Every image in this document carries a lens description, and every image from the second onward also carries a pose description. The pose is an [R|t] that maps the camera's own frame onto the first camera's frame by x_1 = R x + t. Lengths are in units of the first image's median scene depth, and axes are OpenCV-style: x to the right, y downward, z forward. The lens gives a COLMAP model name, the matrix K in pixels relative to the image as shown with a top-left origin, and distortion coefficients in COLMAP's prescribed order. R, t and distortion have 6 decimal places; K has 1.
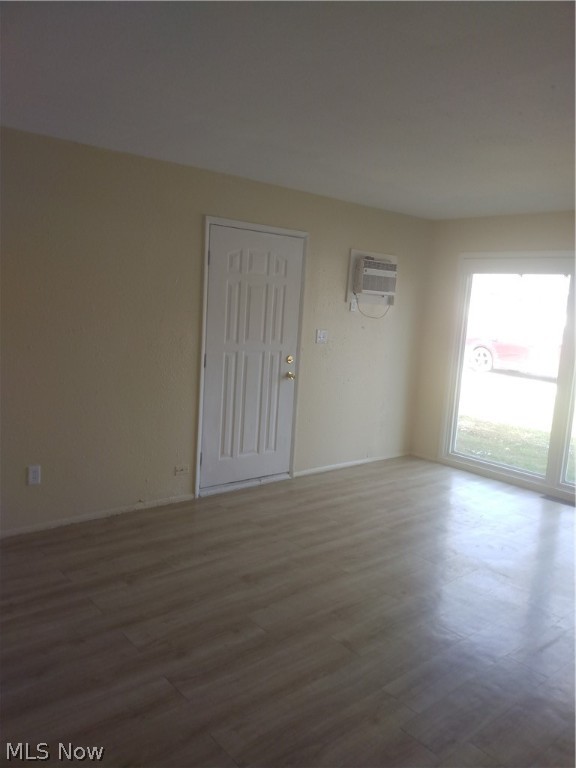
lens RADIAL K [[590.7, 0, 288.0], [0, 590.7, 384.0], [0, 0, 1]] dist [0.096032, -0.173398]
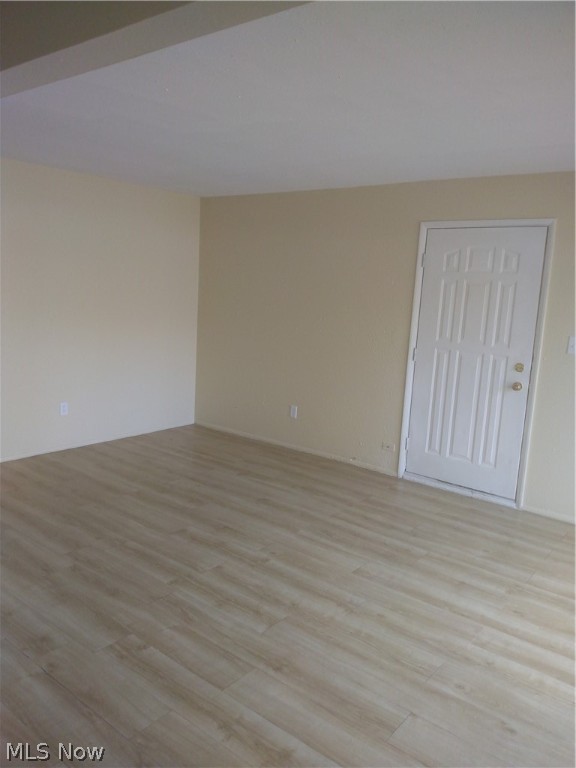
lens RADIAL K [[590.7, 0, 288.0], [0, 590.7, 384.0], [0, 0, 1]] dist [0.096032, -0.173398]
pose [[0.195293, 0.112341, -0.974290, 0.881762], [-0.185071, 0.979791, 0.075879, -0.024626], [0.963125, 0.165494, 0.212138, 0.548618]]
